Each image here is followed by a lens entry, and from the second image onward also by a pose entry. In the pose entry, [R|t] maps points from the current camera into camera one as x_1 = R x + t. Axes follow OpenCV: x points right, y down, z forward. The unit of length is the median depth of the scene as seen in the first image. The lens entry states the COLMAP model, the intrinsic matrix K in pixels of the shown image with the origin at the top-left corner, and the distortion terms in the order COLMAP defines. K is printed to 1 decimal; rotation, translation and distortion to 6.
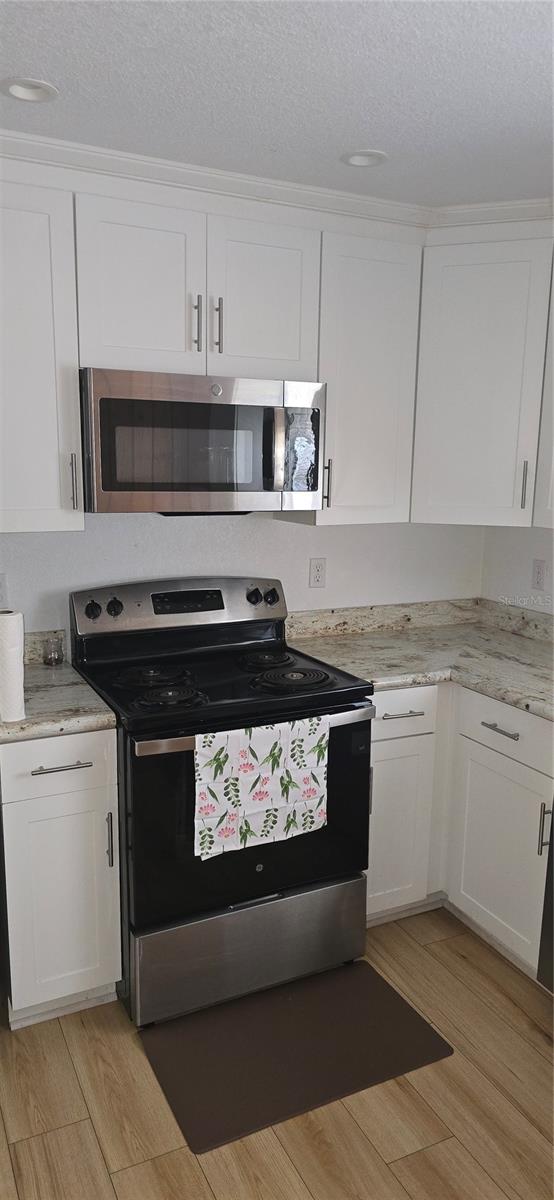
lens RADIAL K [[807.1, 0, 275.6], [0, 807.1, 610.0], [0, 0, 1]] dist [0.050553, -0.040141]
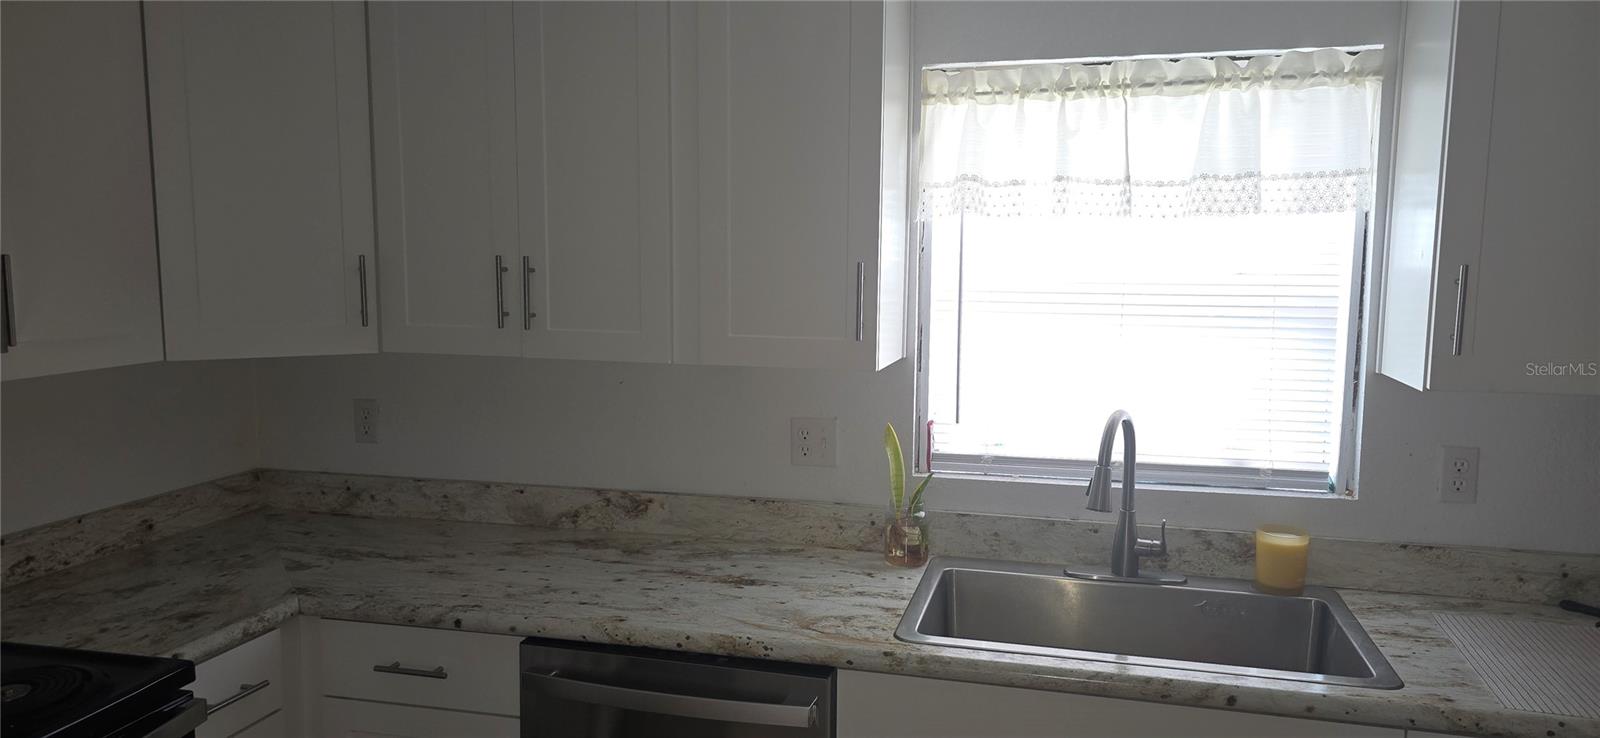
lens RADIAL K [[1076.2, 0, 800.0], [0, 1076.2, 369.0], [0, 0, 1]] dist [0.050553, -0.040141]
pose [[0.643215, -0.094691, 0.759808, -0.139260], [0.143957, 0.989583, 0.001460, -0.040542], [-0.752032, 0.108441, 0.650145, 0.163562]]
